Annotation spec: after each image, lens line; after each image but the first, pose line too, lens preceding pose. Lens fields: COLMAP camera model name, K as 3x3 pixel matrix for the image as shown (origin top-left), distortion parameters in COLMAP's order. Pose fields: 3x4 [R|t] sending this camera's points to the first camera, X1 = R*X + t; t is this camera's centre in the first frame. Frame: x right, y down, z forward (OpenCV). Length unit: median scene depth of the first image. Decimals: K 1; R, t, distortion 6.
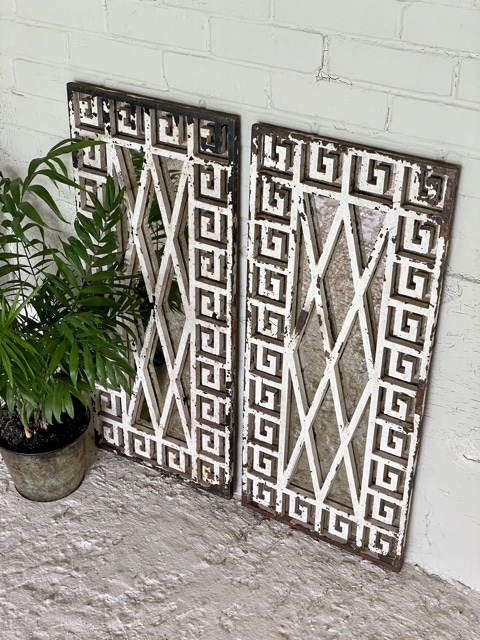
lens RADIAL K [[969.2, 0, 239.5], [0, 969.2, 319.8], [0, 0, 1]] dist [-0.021200, 0.000000]
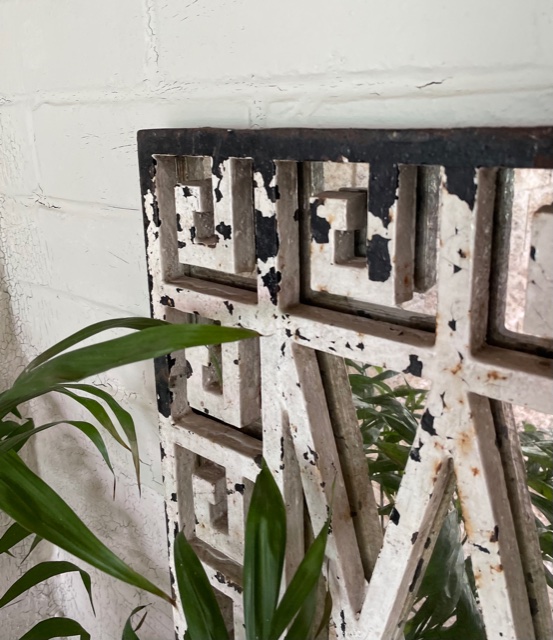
lens RADIAL K [[621.8, 0, 276.5], [0, 621.8, 319.1], [0, 0, 1]] dist [0.003773, 0.000000]
pose [[0.985963, 0.013984, -0.166379, -0.106383], [-0.047805, 0.978412, -0.201061, -0.154478], [0.159976, 0.206192, 0.965346, 0.841607]]
